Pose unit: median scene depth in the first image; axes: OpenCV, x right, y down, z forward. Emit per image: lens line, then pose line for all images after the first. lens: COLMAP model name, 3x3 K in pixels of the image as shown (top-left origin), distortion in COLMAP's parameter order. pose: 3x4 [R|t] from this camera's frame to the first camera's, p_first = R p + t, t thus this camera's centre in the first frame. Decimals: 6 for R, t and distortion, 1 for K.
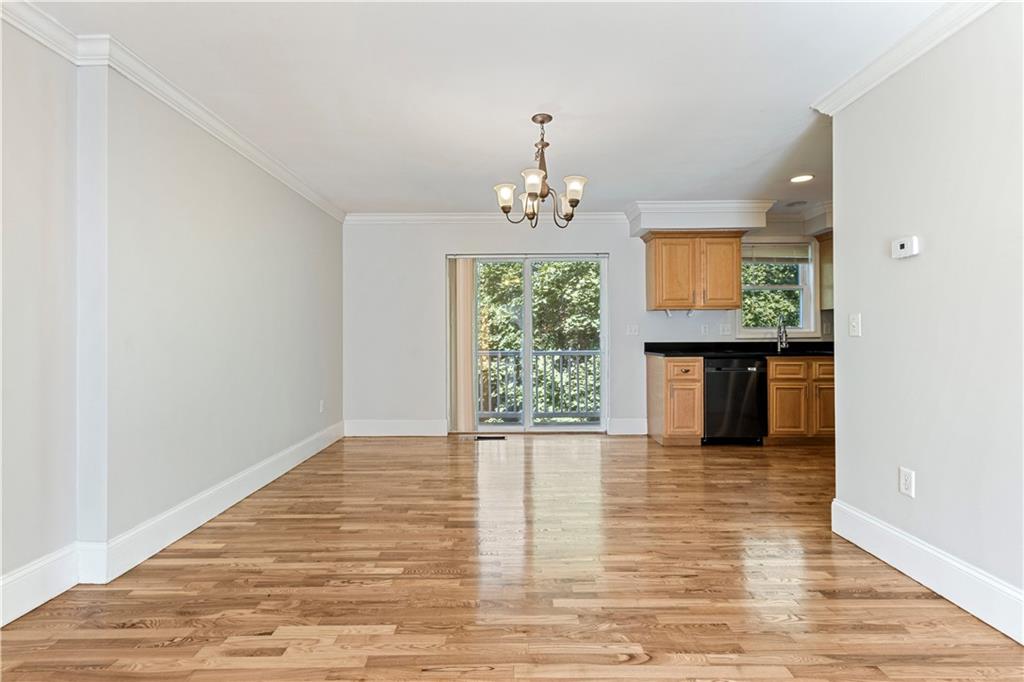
lens RADIAL K [[472.7, 0, 512.2], [0, 472.7, 335.6], [0, 0, 1]] dist [-0.003220, -0.000457]
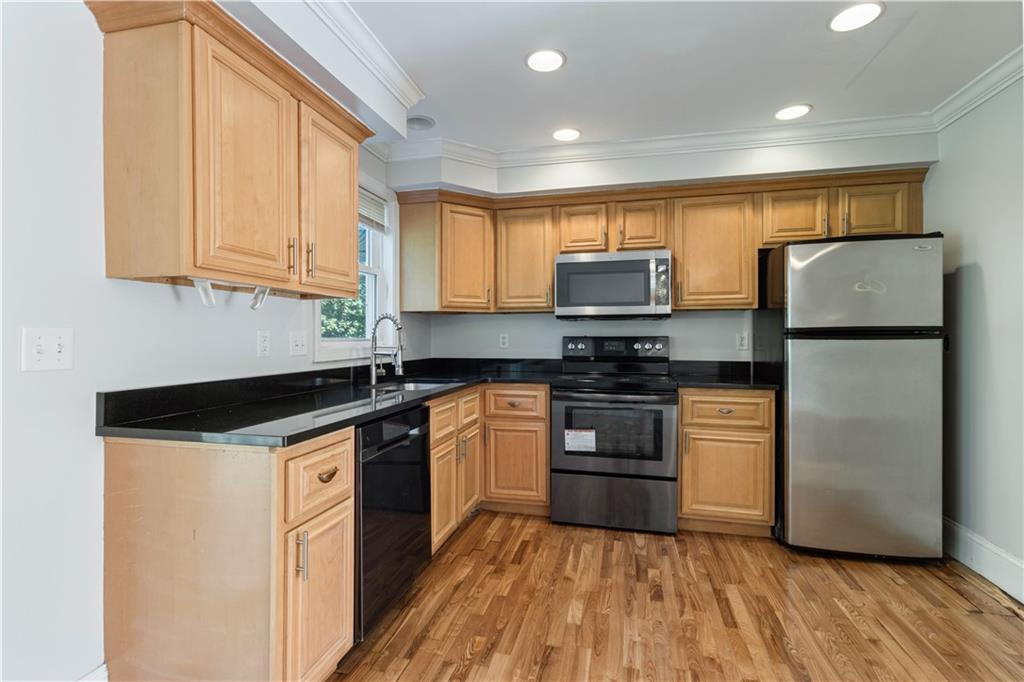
lens RADIAL K [[472.7, 0, 512.2], [0, 472.7, 334.9], [0, 0, 1]] dist [-0.003220, -0.000457]
pose [[0.236423, 0.006214, 0.971630, 0.073573], [0.001913, 0.999975, -0.006861, -0.016851], [-0.971648, 0.003481, 0.236405, 0.715083]]
